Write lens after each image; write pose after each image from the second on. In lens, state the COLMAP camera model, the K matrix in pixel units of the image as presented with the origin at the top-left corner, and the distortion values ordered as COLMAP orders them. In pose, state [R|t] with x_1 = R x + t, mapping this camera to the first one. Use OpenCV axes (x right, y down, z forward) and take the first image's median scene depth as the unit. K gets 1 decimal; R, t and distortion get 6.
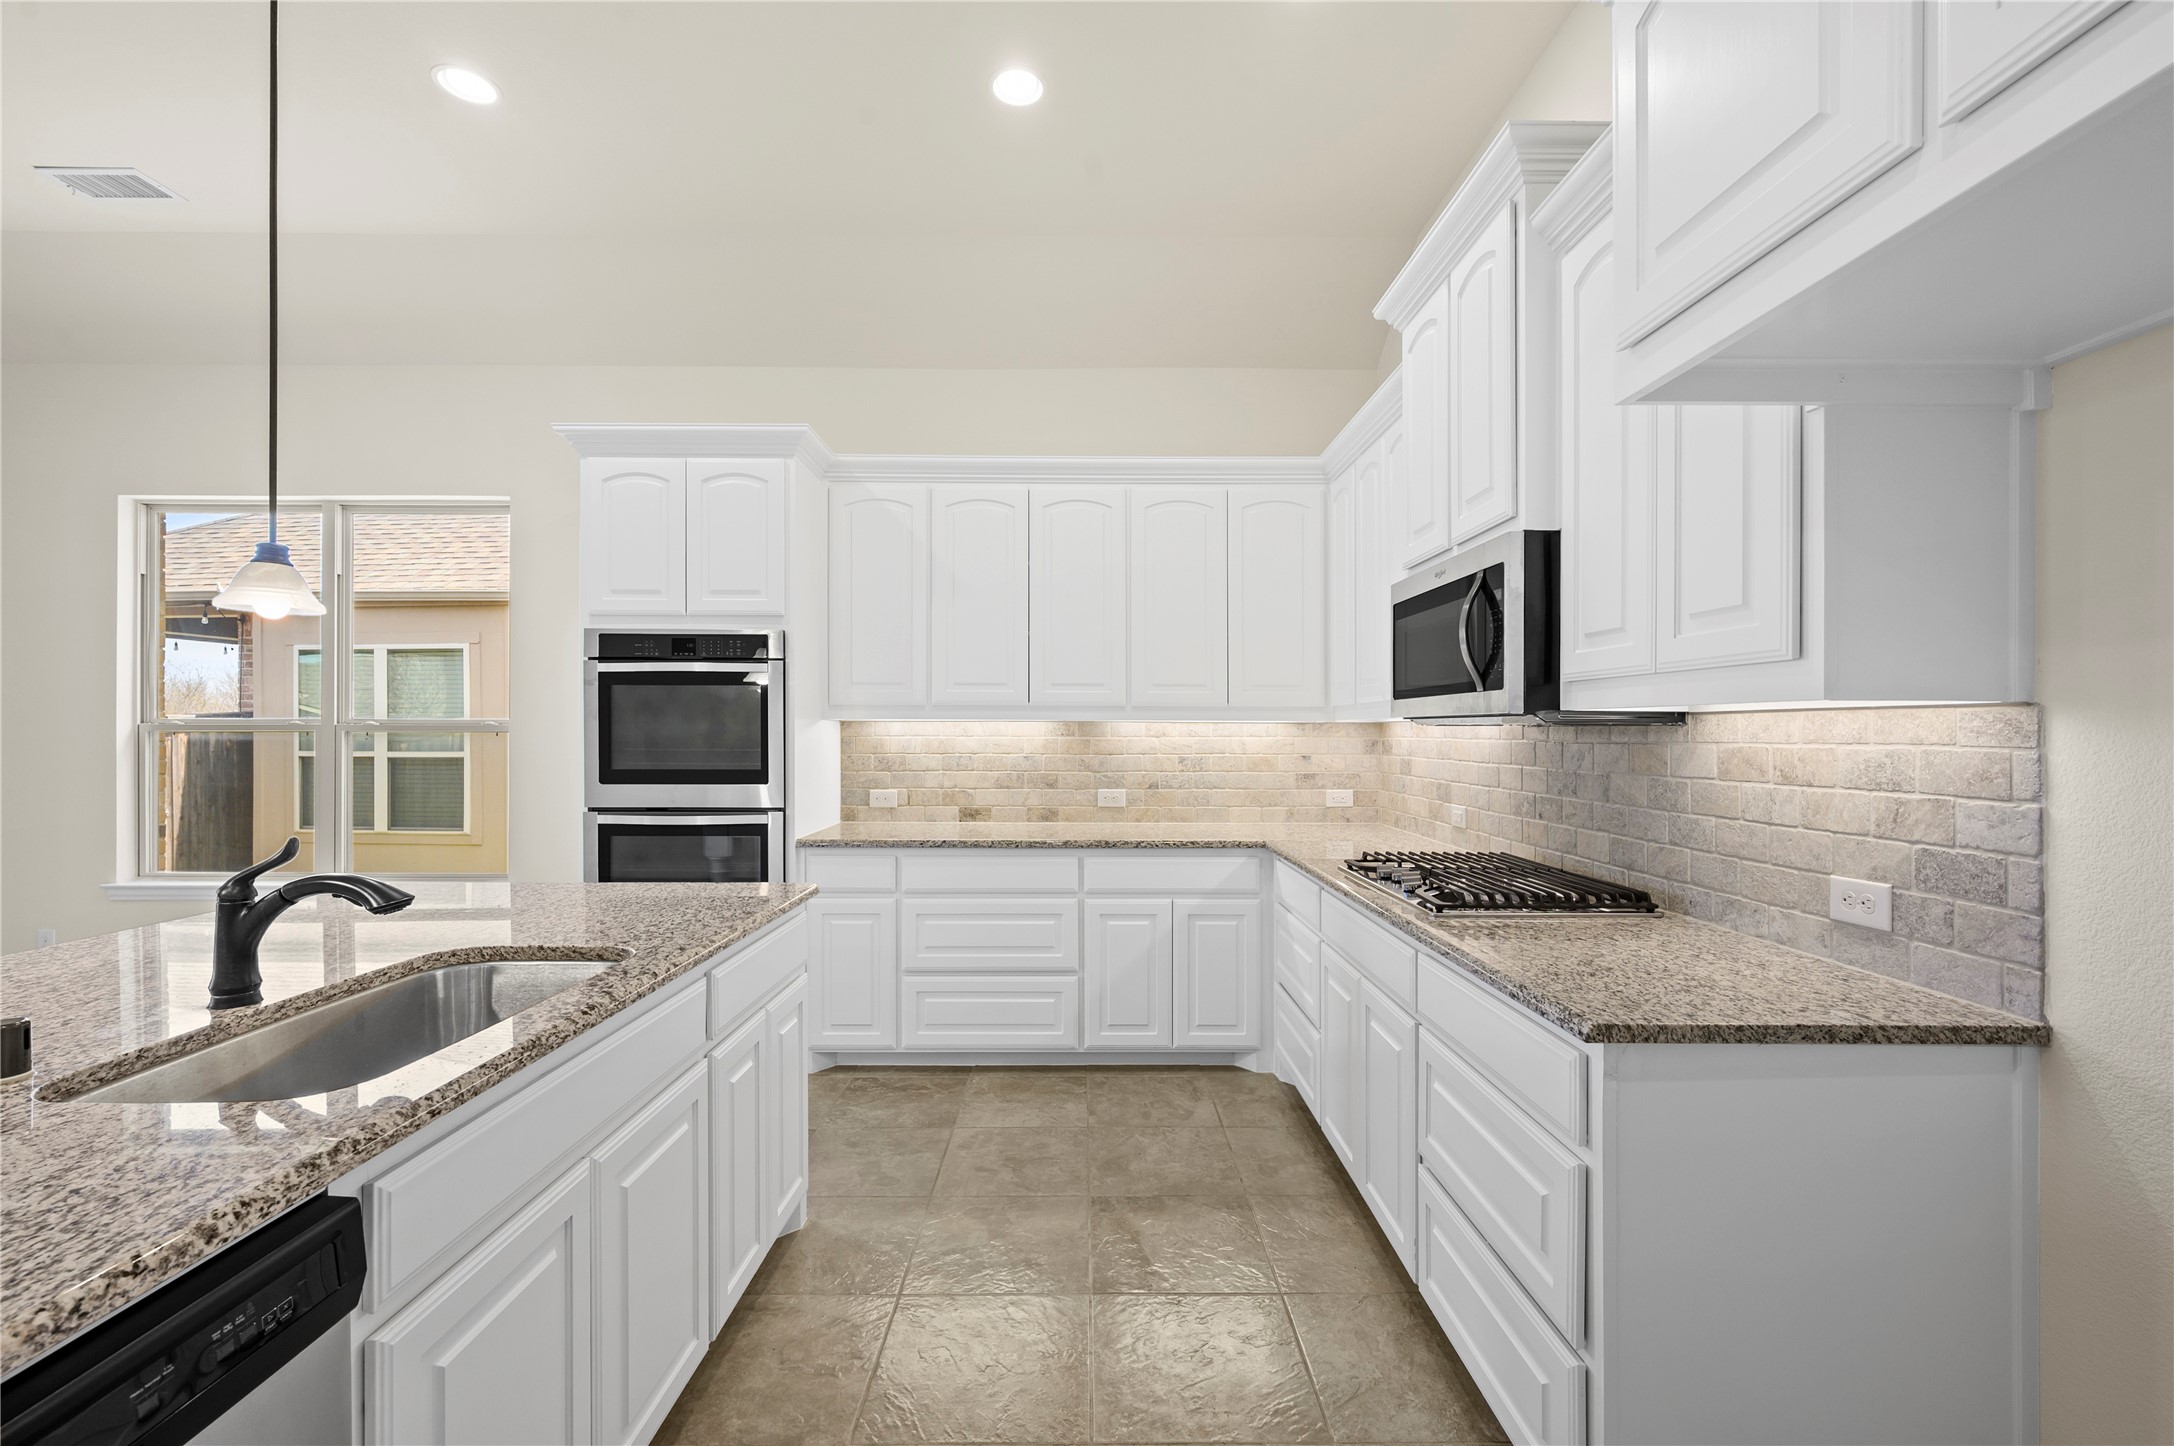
lens RADIAL K [[903.8, 0, 1094.8], [0, 903.8, 733.4], [0, 0, 1]] dist [0.001872, -0.000835]
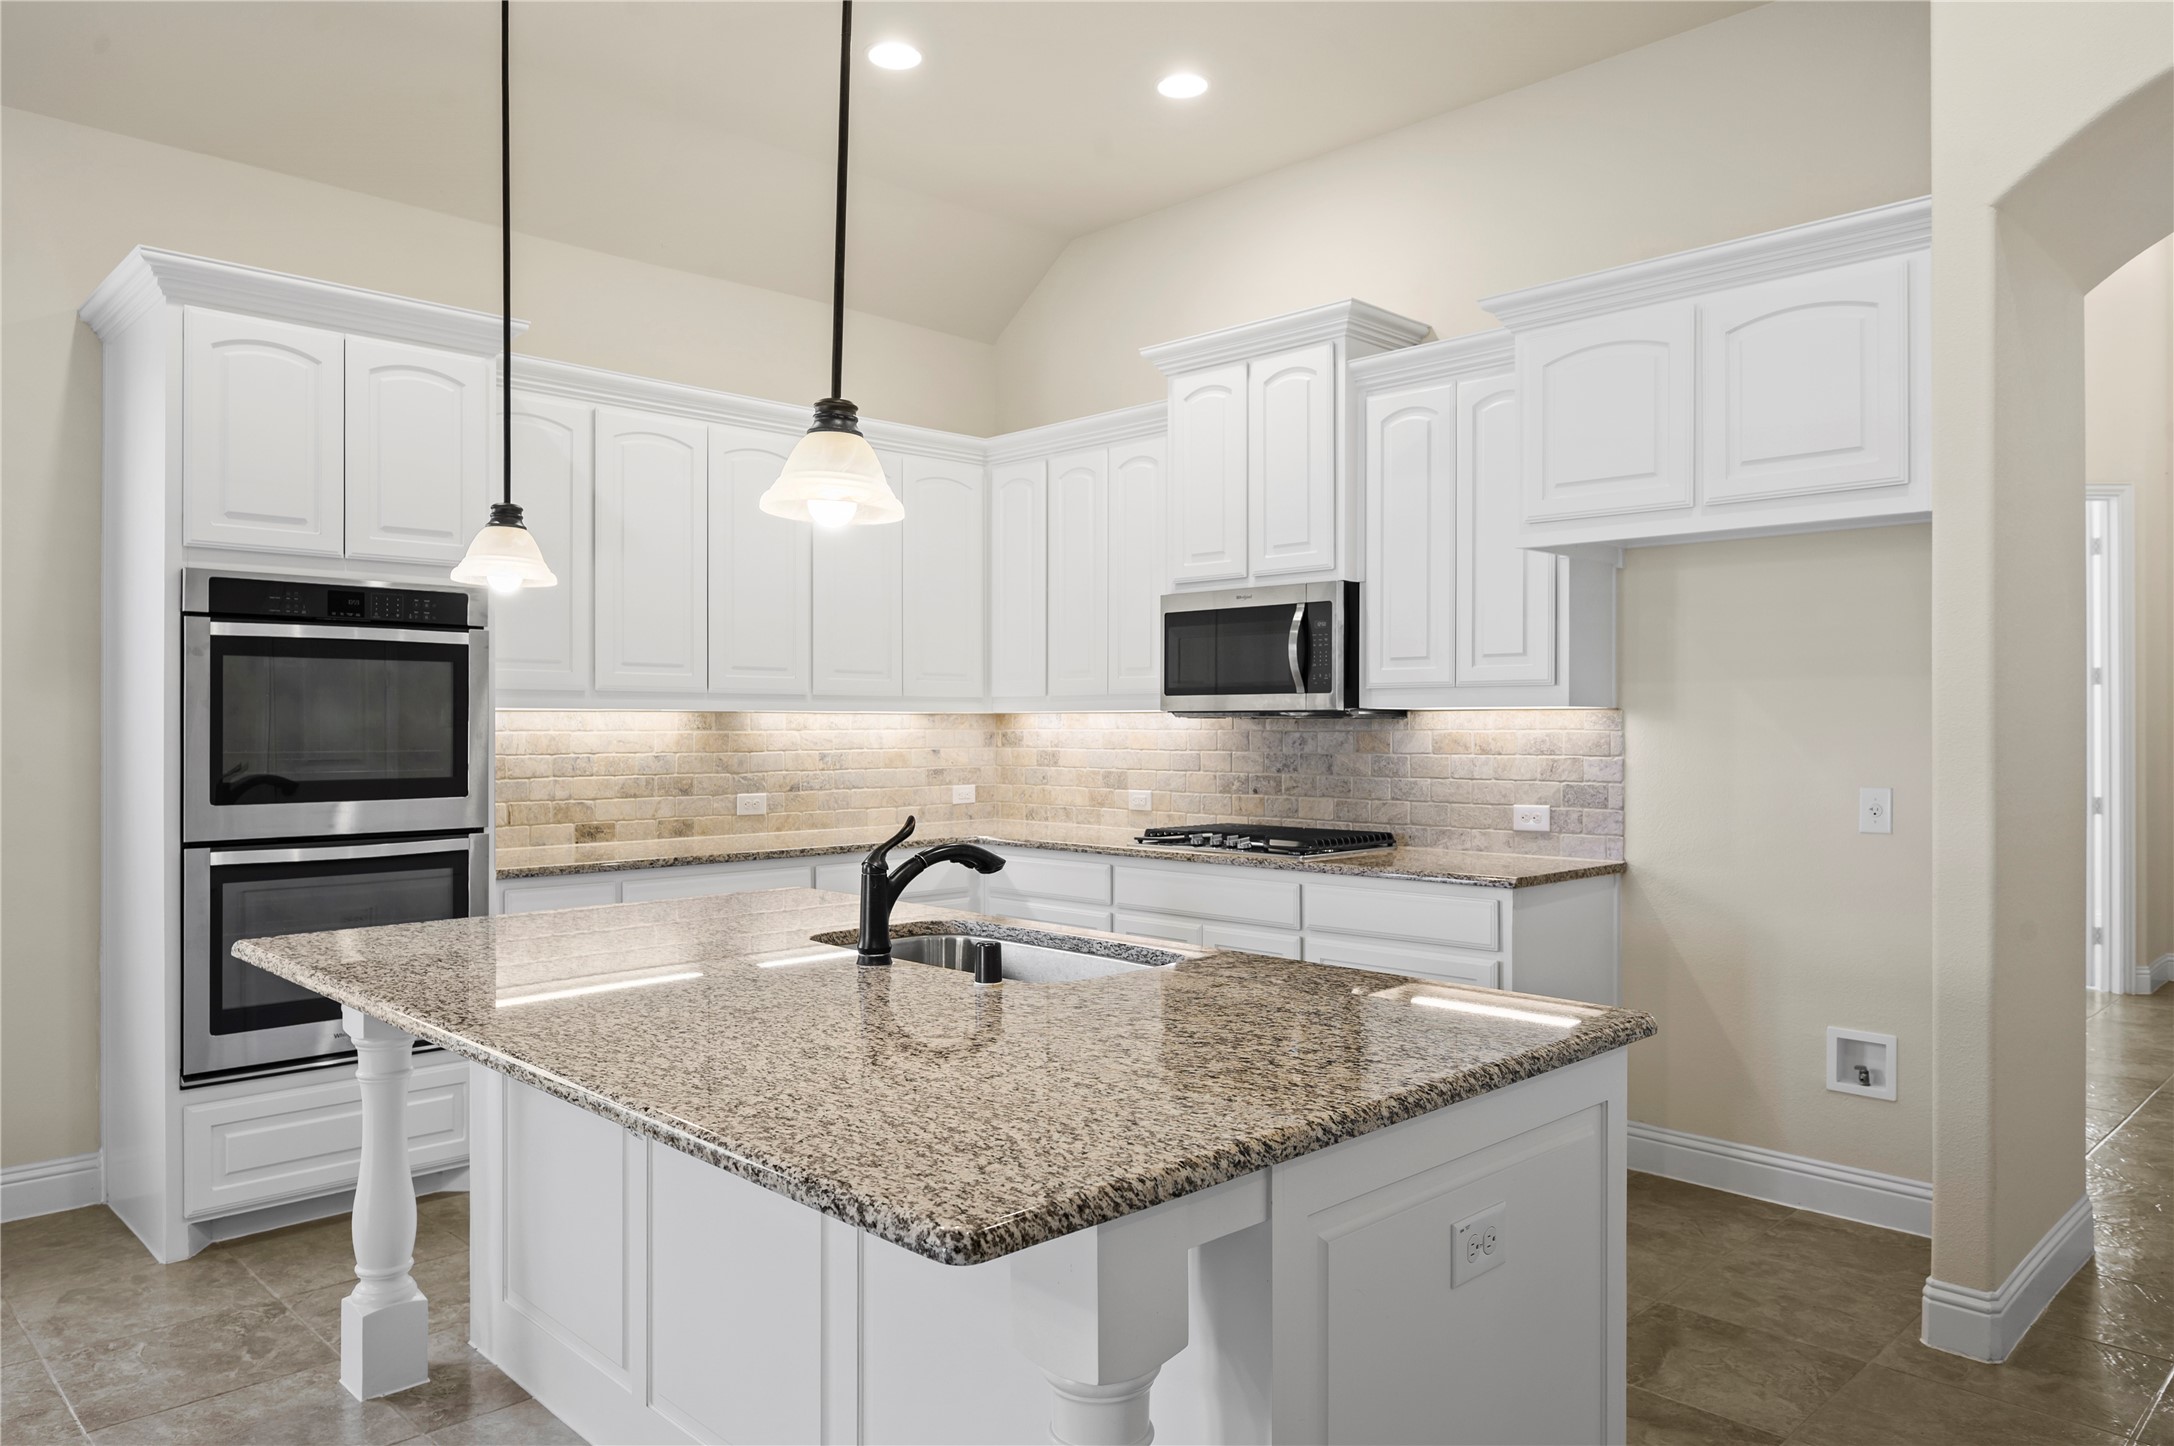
lens RADIAL K [[1418.2, 0, 1102.5], [0, 1418.2, 728.4], [0, 0, 1]] dist [-0.009315, 0.006997]
pose [[0.713570, -0.004905, 0.700567, -0.804189], [0.003778, 0.999988, 0.003153, -0.001062], [-0.700574, 0.000397, 0.713580, -0.188475]]
